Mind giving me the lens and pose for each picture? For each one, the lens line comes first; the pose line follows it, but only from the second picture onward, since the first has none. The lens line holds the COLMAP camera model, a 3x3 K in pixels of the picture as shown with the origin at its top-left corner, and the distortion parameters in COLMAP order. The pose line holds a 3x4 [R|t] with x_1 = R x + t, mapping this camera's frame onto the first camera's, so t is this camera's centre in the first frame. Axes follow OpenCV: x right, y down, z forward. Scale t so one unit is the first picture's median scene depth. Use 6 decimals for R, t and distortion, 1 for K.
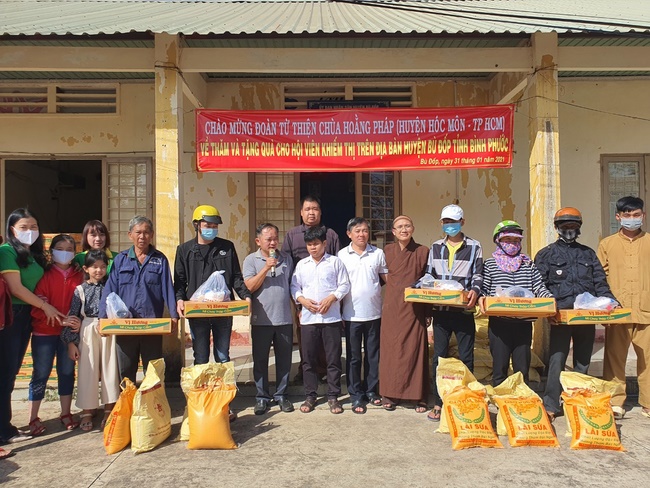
lens RADIAL K [[505.8, 0, 327.6], [0, 505.8, 247.1], [0, 0, 1]] dist [0.003287, 0.031429]
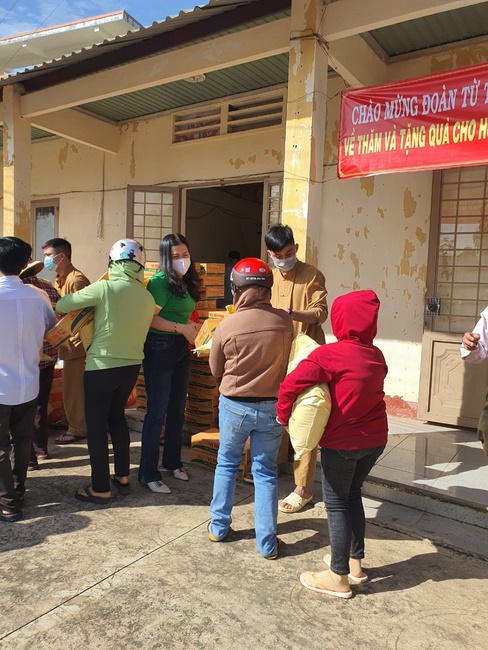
lens RADIAL K [[505.8, 0, 250.6], [0, 505.8, 323.2], [0, 0, 1]] dist [0.003287, 0.031429]
pose [[0.813906, 0.082629, -0.575091, 0.078069], [-0.041971, 0.995611, 0.083649, 0.002486], [0.579479, -0.043946, 0.813802, 0.321817]]
